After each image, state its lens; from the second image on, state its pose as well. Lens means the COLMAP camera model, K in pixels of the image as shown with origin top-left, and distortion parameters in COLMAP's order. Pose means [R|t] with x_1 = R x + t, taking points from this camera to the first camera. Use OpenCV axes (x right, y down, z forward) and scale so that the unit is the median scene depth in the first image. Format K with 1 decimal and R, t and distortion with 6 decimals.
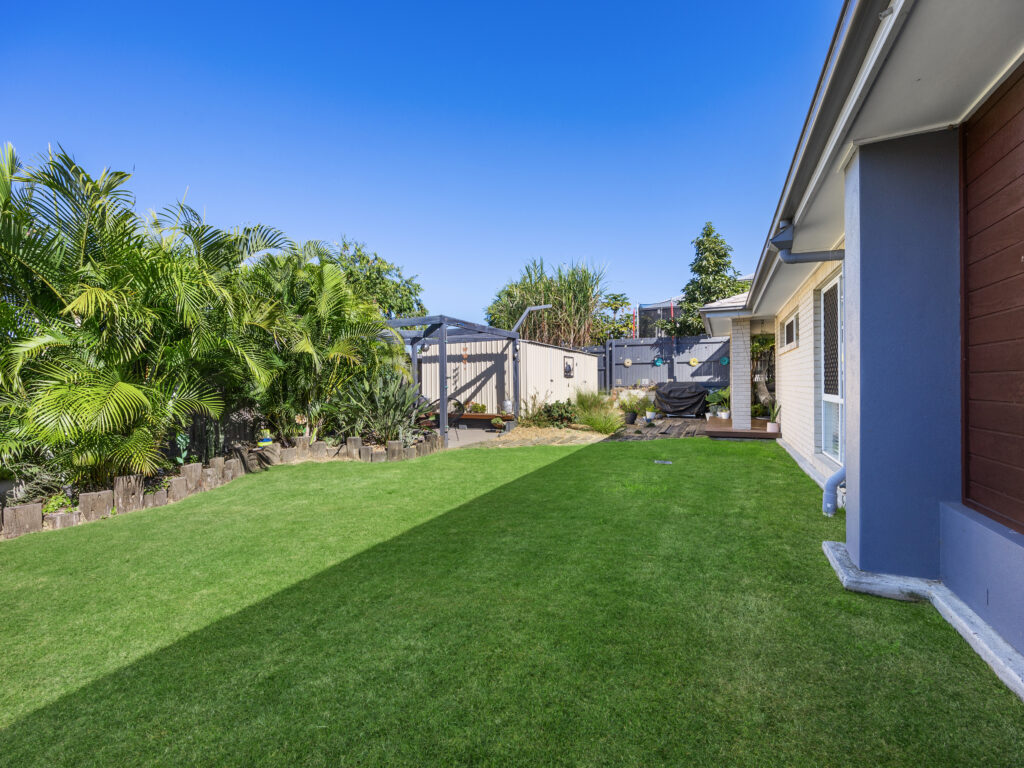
lens RADIAL K [[460.5, 0, 512.0], [0, 460.5, 384.0], [0, 0, 1]] dist [-0.002067, -0.000217]
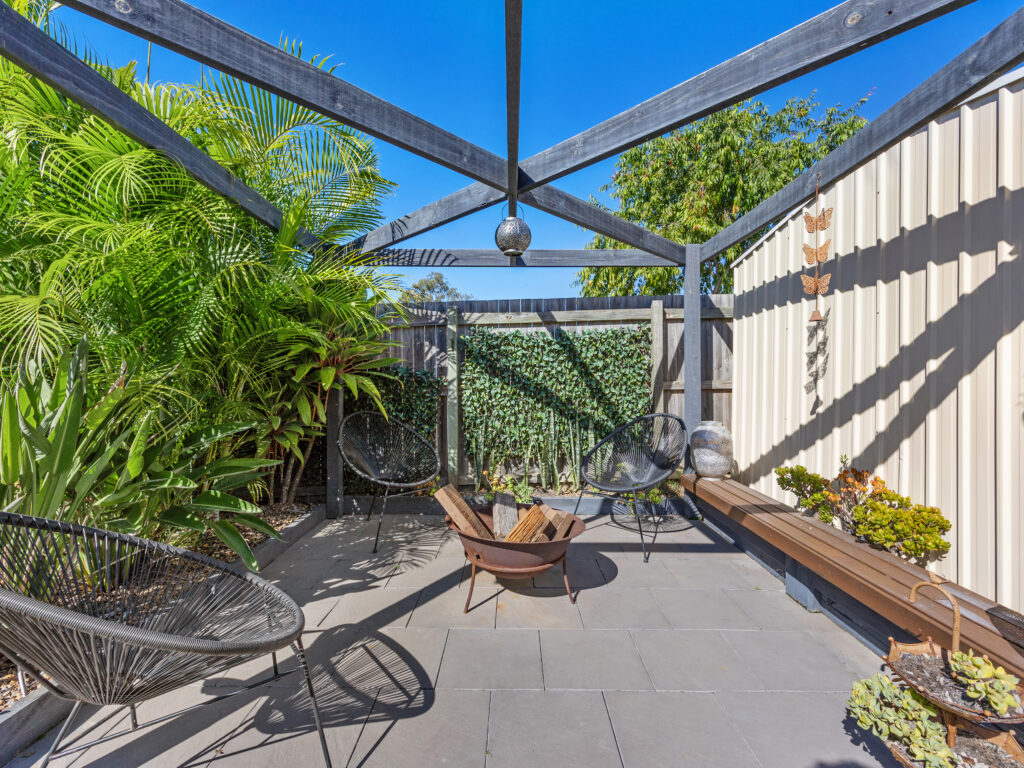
lens RADIAL K [[460.5, 0, 512.0], [0, 460.5, 384.0], [0, 0, 1]] dist [-0.002067, -0.000217]
pose [[0.433698, 0.017784, -0.900883, 0.020224], [-0.007018, 0.999842, 0.016359, -0.004049], [0.901031, -0.000772, 0.433754, 0.632825]]
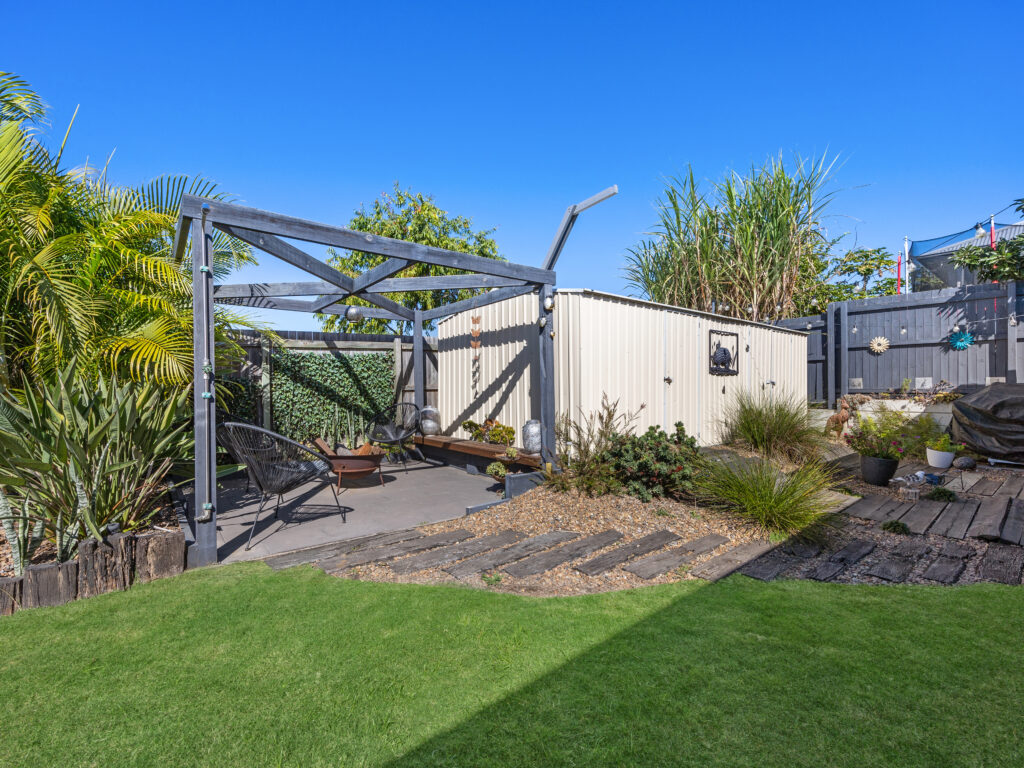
lens RADIAL K [[460.5, 0, 512.0], [0, 460.5, 384.0], [0, 0, 1]] dist [-0.002067, -0.000217]
pose [[0.899766, 0.000103, -0.436372, 0.129787], [-0.002647, 0.999983, -0.005223, -0.000686], [0.436364, 0.005855, 0.899751, 0.441833]]
